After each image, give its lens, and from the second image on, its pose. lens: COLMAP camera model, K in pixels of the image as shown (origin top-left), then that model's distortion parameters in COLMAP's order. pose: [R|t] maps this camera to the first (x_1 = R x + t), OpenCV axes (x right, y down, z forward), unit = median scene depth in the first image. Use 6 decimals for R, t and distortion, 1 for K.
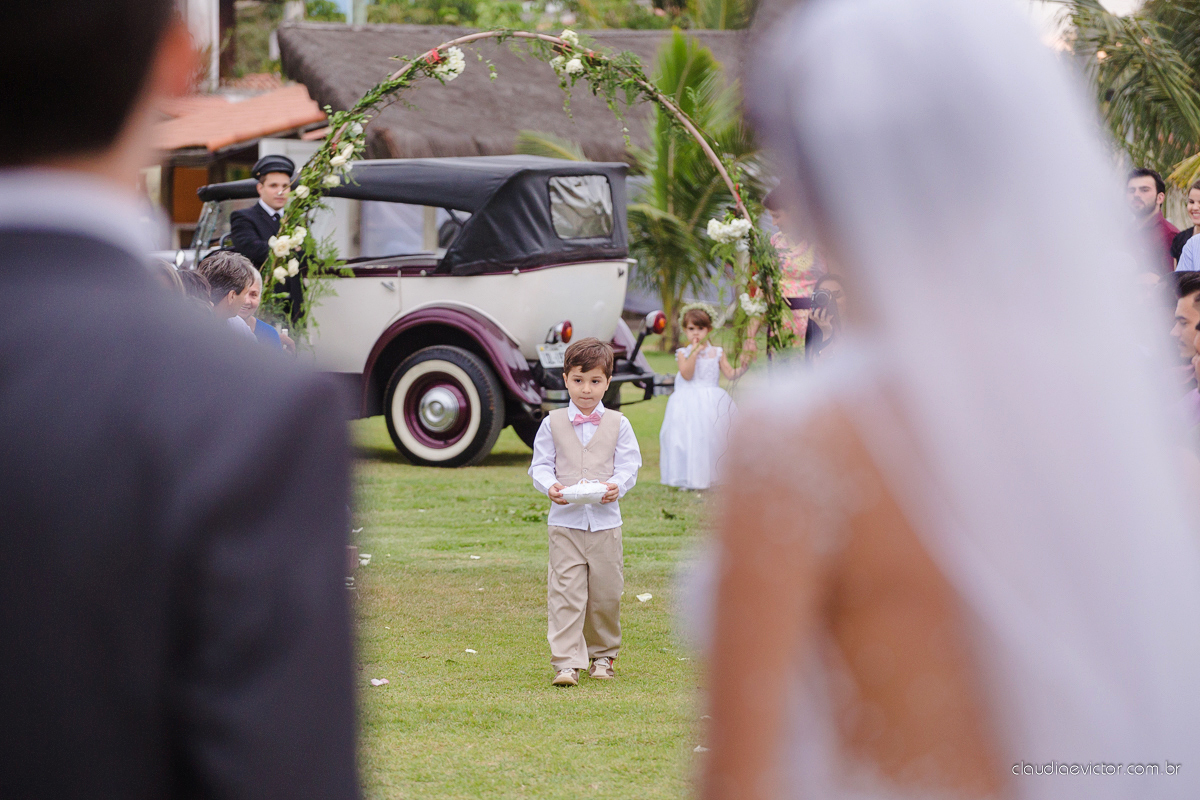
lens RADIAL K [[4563.4, 0, 600.0], [0, 4563.4, 400.0], [0, 0, 1]] dist [-0.080779, -0.351343]
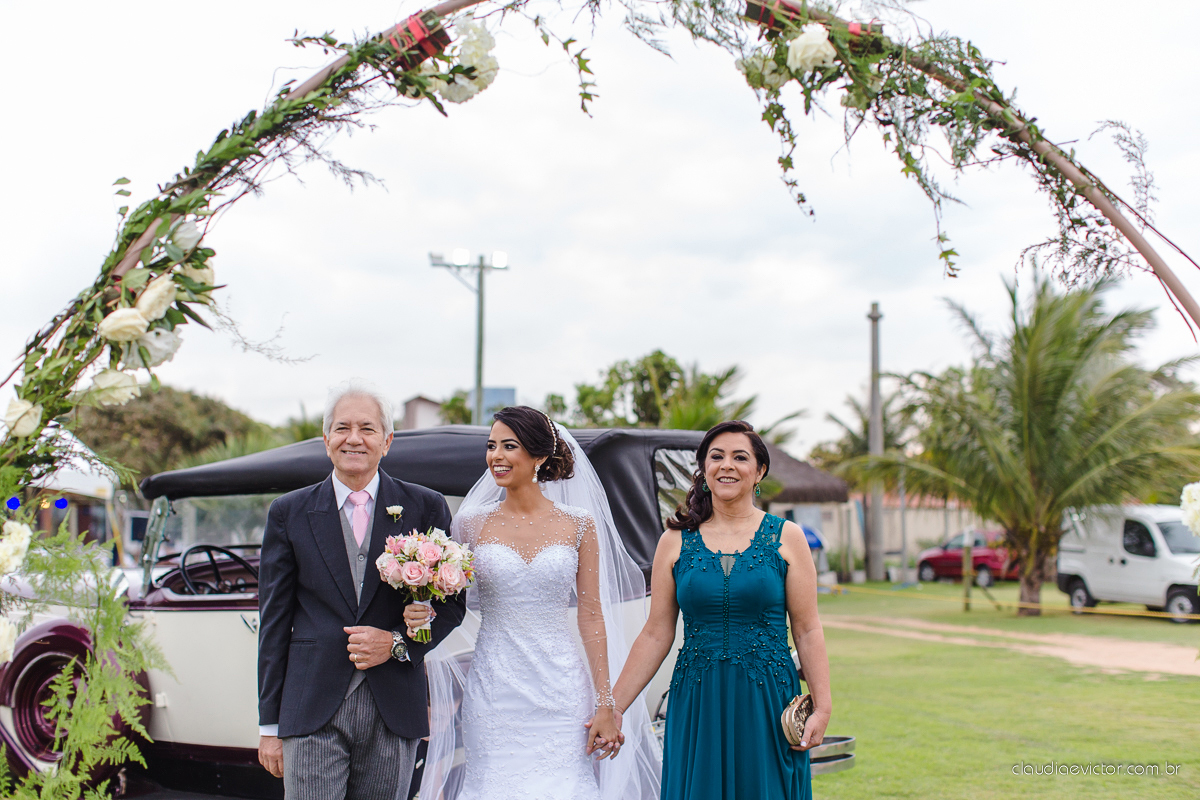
lens RADIAL K [[1735.8, 0, 600.0], [0, 1735.8, 400.0], [0, 0, 1]] dist [-0.012004, -0.011187]
pose [[0.999889, -0.013569, 0.006220, -0.020148], [0.014208, 0.992925, -0.117894, -0.027182], [-0.004576, 0.117969, 0.993007, 0.760277]]
